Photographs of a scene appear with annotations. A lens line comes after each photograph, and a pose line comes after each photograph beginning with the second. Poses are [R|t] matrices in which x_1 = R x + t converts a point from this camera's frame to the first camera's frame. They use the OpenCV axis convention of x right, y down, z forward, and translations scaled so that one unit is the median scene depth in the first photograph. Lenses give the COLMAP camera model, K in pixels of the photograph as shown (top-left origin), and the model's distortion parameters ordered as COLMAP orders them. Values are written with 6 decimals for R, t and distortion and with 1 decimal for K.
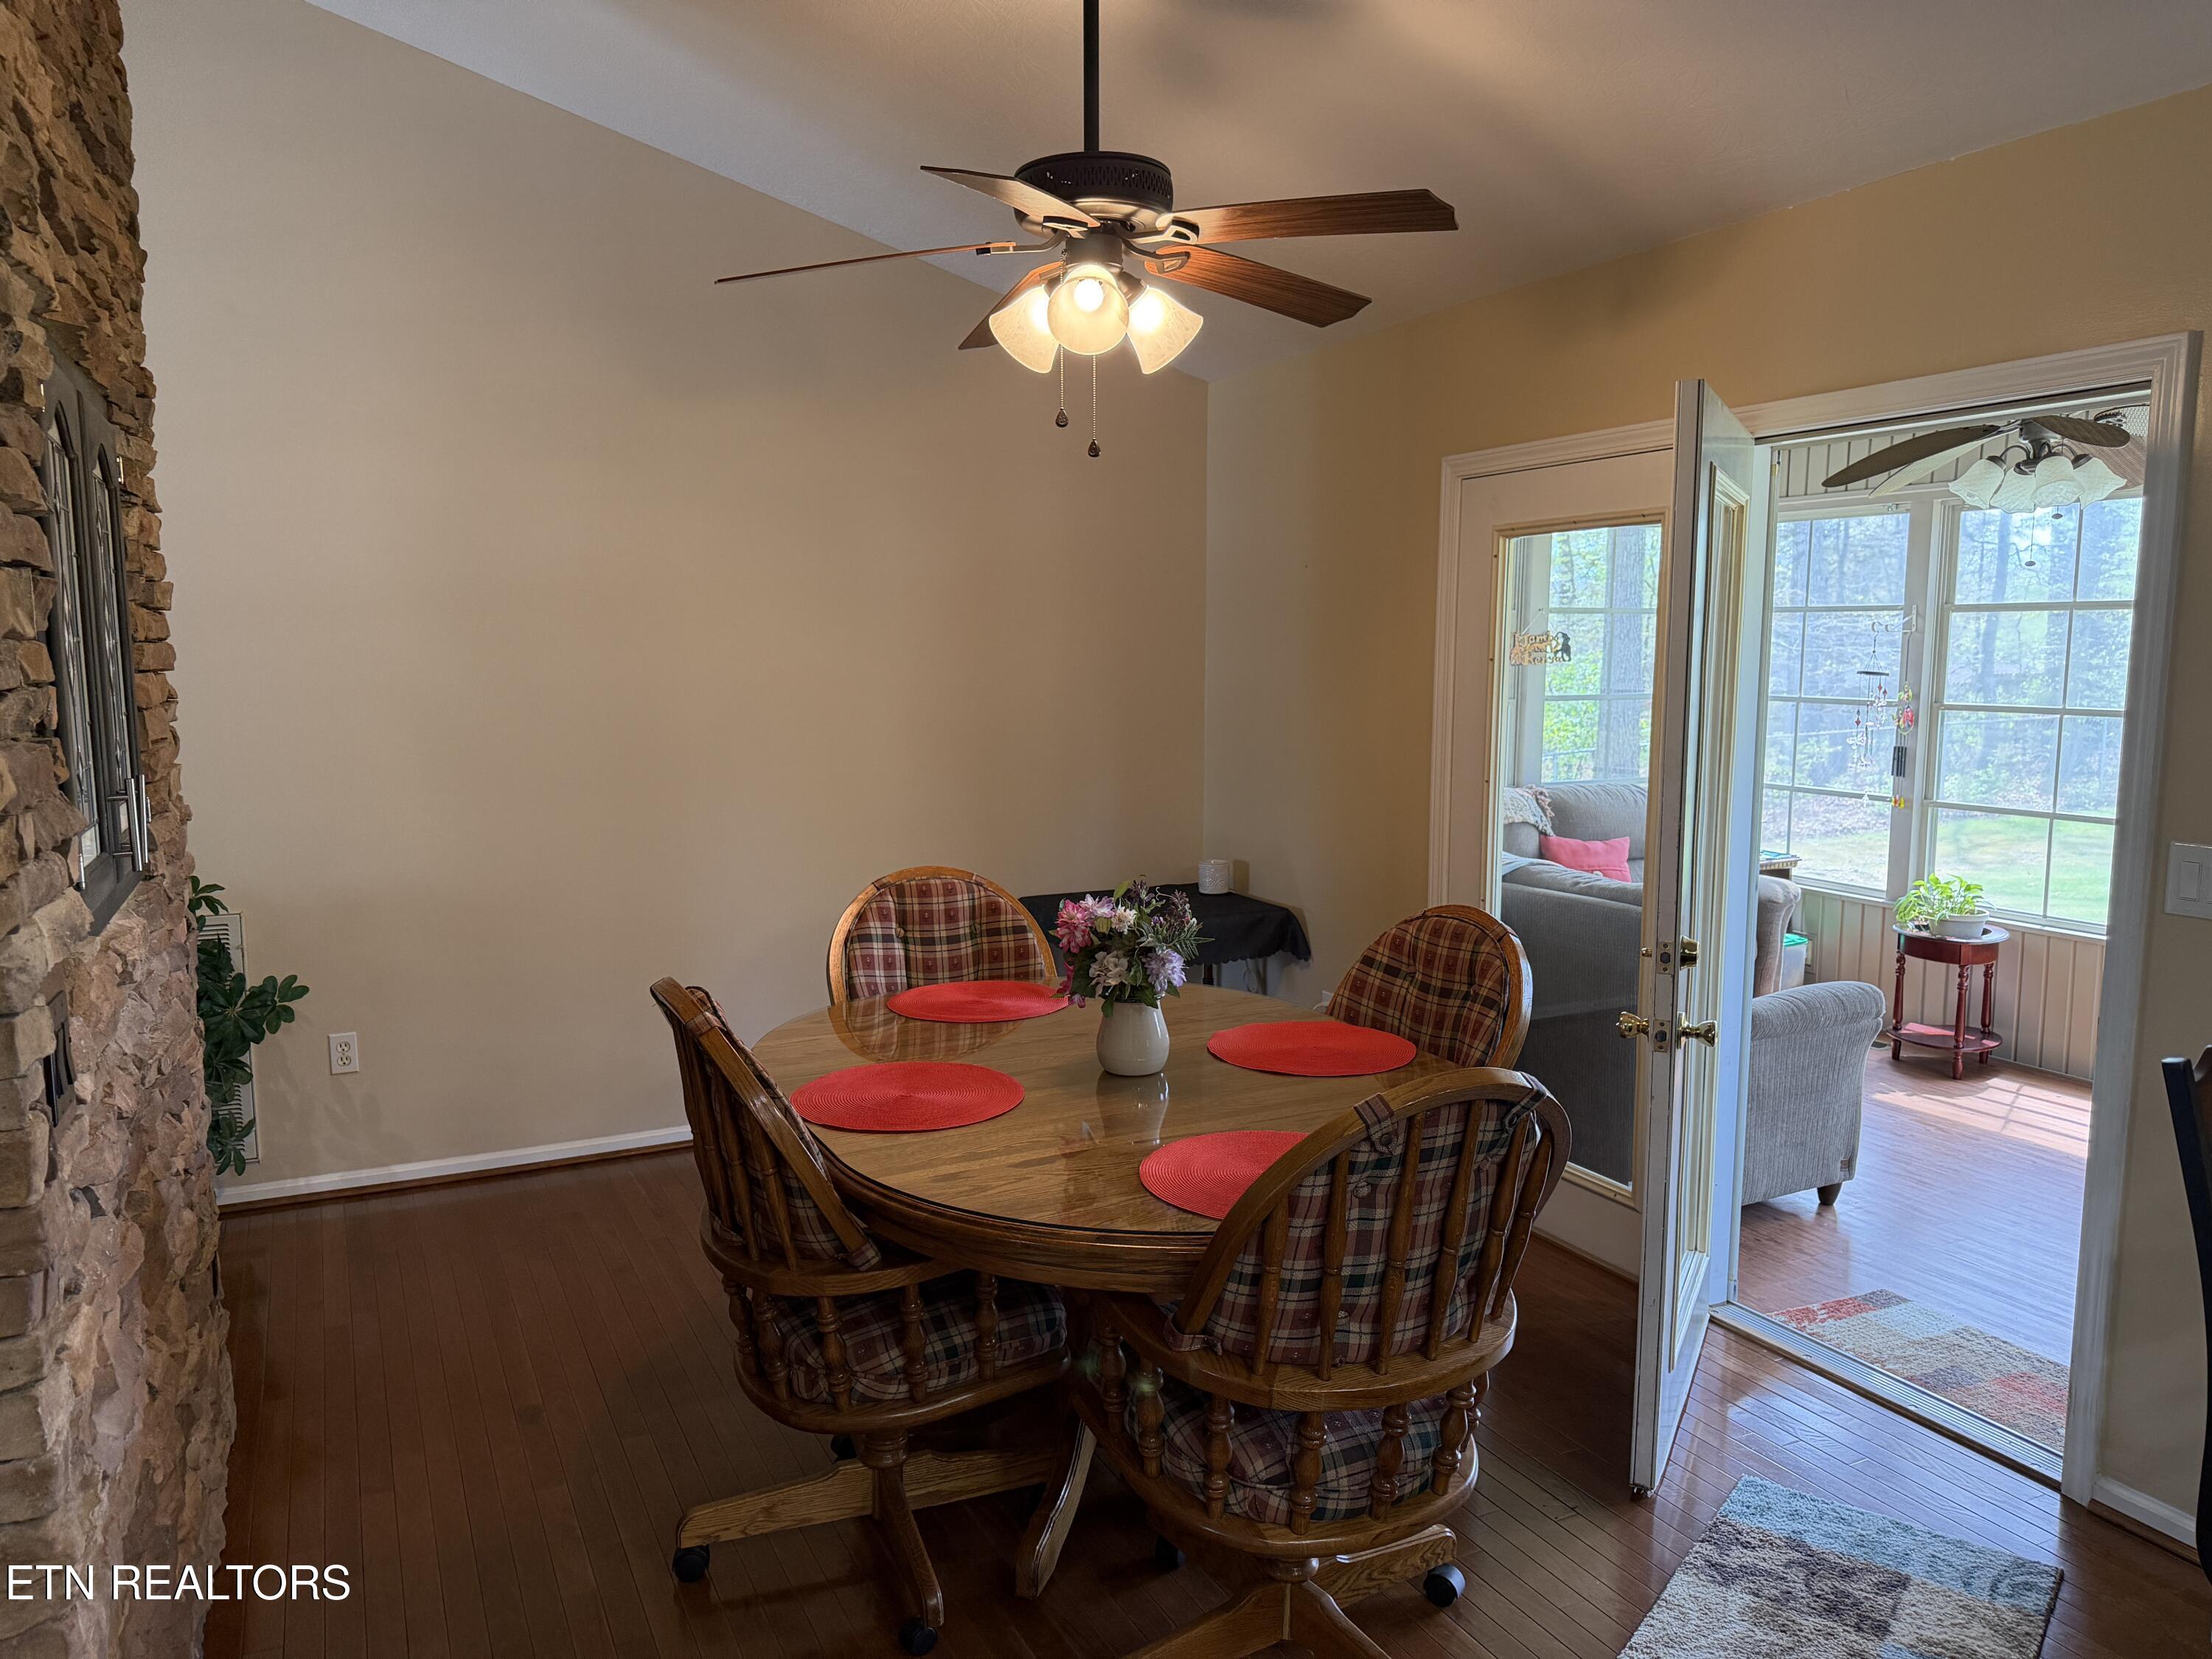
lens RADIAL K [[1564.3, 0, 1085.6], [0, 1564.3, 843.9], [0, 0, 1]] dist [0.005307, -0.002023]
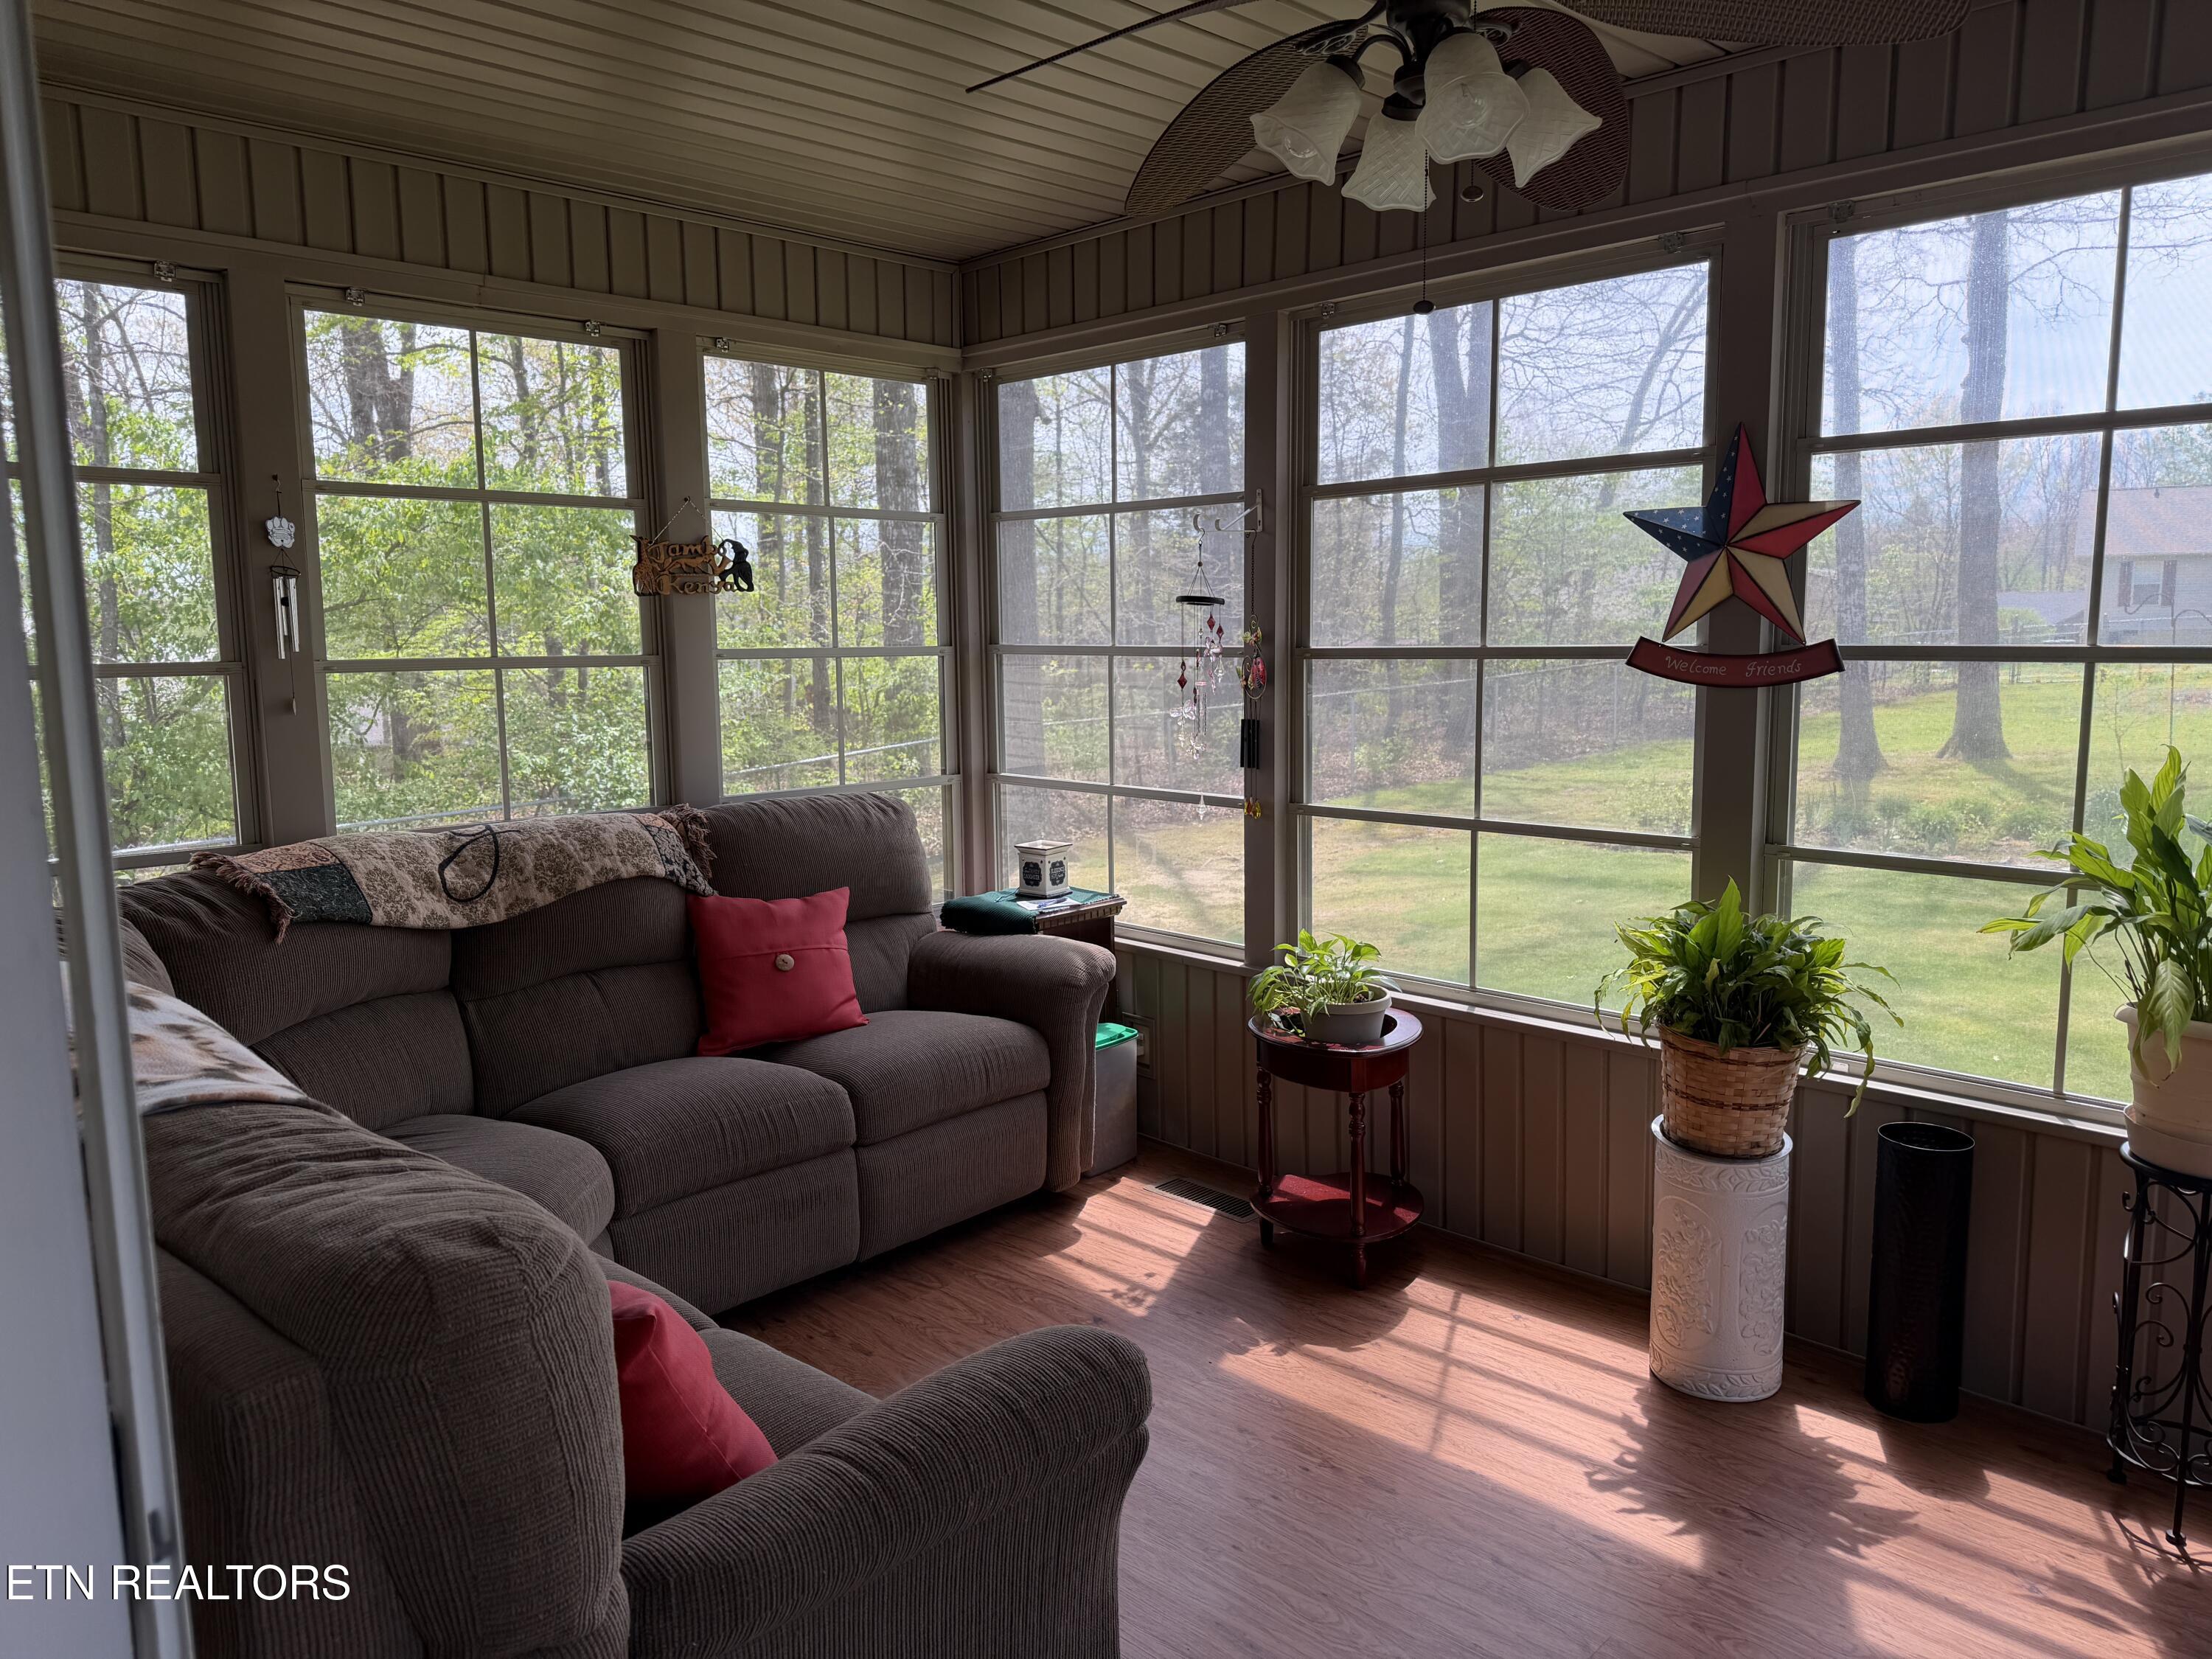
lens RADIAL K [[1582.6, 0, 1106.0], [0, 1582.6, 829.5], [0, 0, 1]] dist [0.237768, -0.000473]
pose [[0.941530, -0.051913, 0.332905, 0.257564], [0.052245, 0.998603, 0.007960, -0.027643], [-0.332853, 0.009898, 0.942927, 0.431334]]
